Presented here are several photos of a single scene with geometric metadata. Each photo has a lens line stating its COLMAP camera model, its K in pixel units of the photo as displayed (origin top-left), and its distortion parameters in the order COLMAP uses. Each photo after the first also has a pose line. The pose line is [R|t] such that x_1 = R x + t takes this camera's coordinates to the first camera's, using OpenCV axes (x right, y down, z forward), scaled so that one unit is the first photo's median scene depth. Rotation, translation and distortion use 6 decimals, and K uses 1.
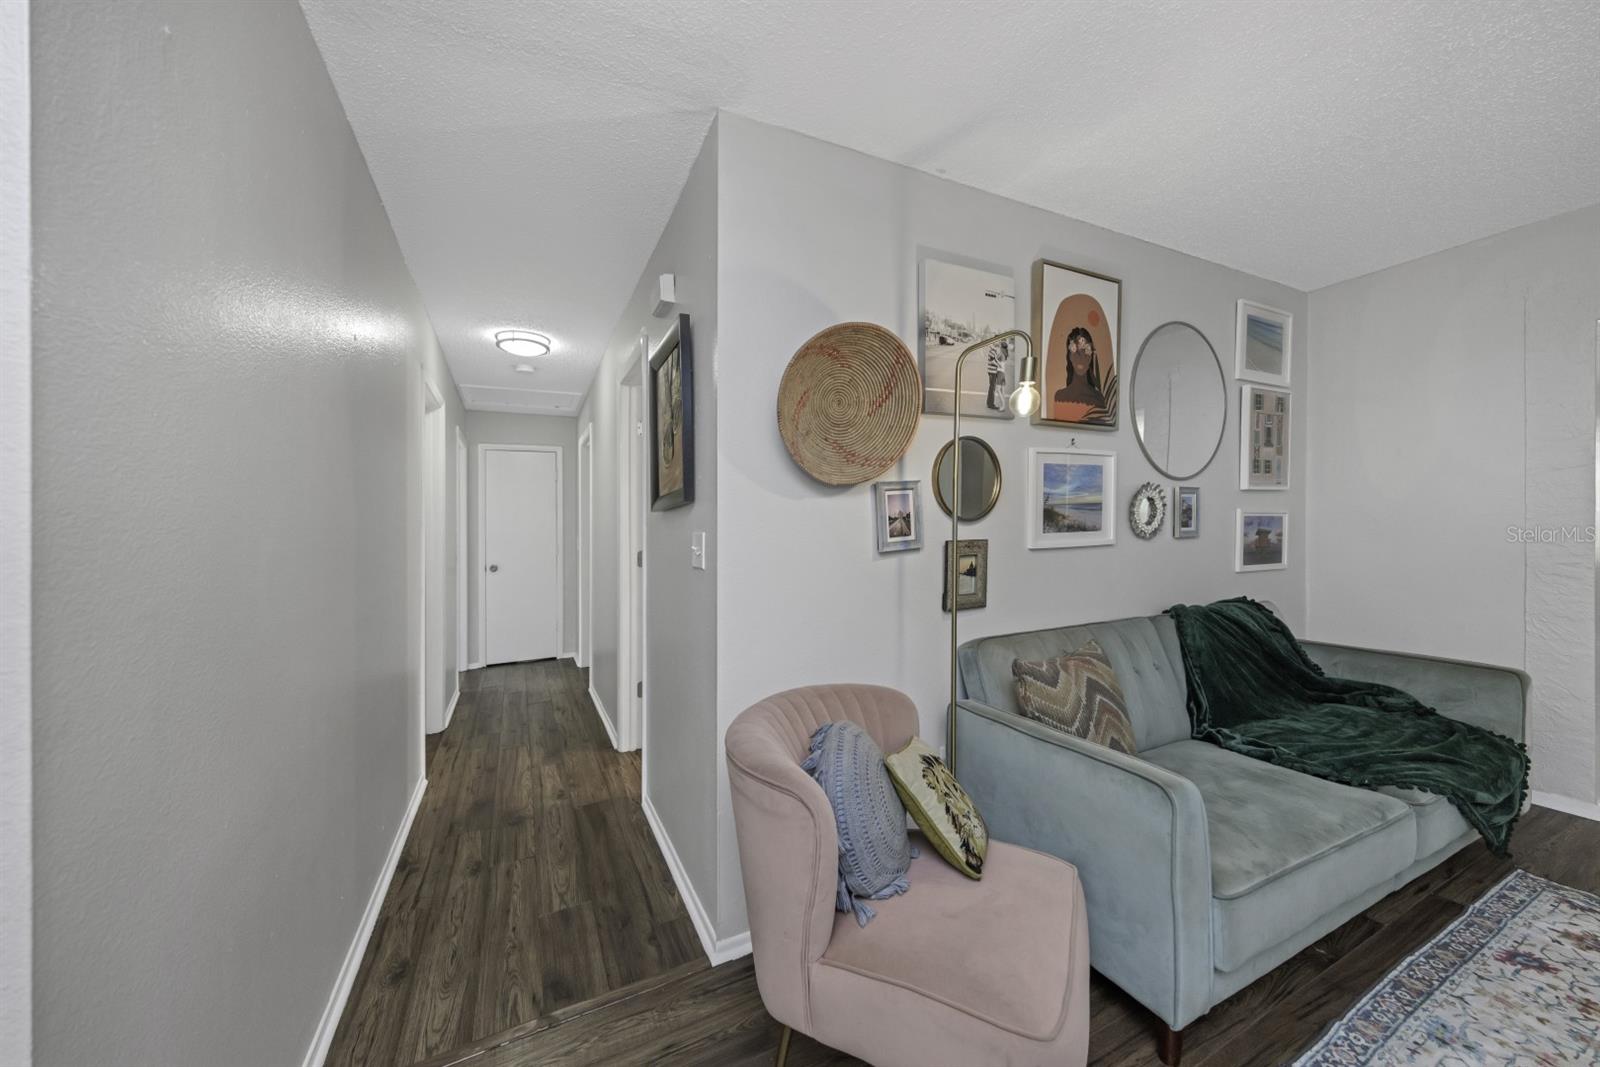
lens RADIAL K [[574.5, 0, 803.9], [0, 574.5, 541.9], [0, 0, 1]] dist [-0.001196, -0.000090]
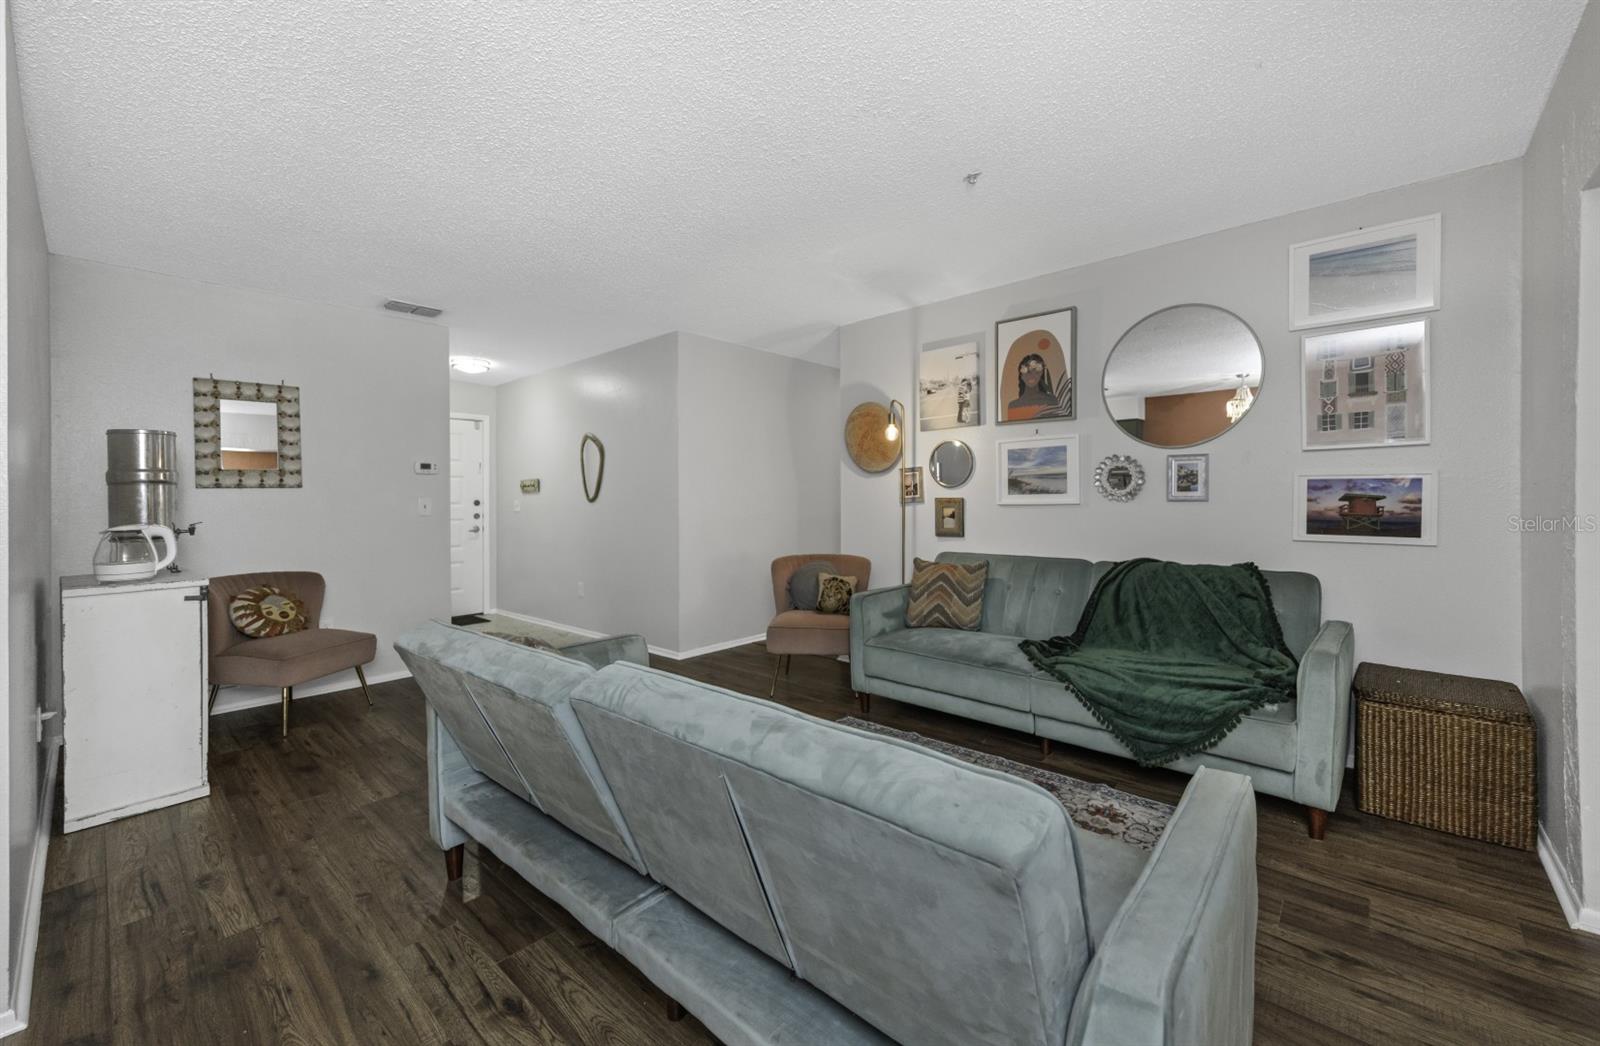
lens RADIAL K [[606.9, 0, 800.0], [0, 606.9, 523.0], [0, 0, 1]] dist [-0.000656, -0.000114]
pose [[0.373529, 0.055033, -0.925985, 1.739904], [-0.019311, 0.998484, 0.051551, -0.012821], [0.927418, -0.001374, 0.374025, -0.126993]]
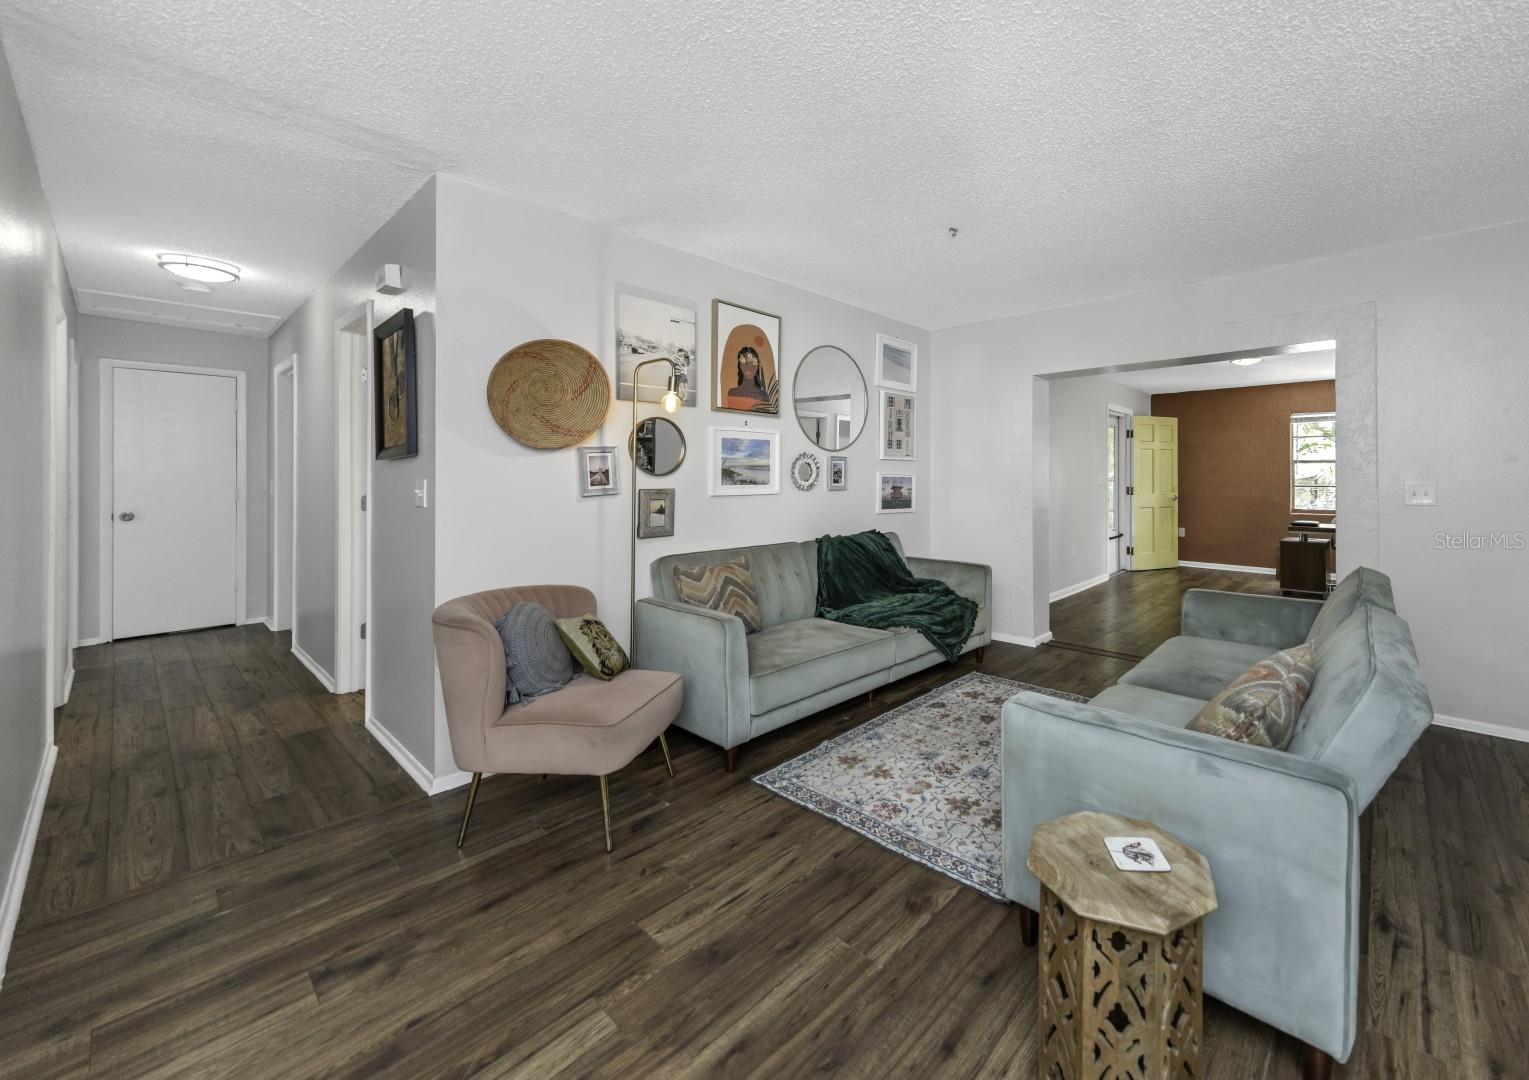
lens RADIAL K [[609.1, 0, 904.6], [0, 609.1, 502.1], [0, 0, 1]] dist [0.016790, -0.004116]
pose [[0.905924, 0.006980, 0.423382, 0.184813], [-0.012450, 0.999871, 0.010155, 0.005962], [-0.423256, -0.014471, 0.905894, -0.608773]]
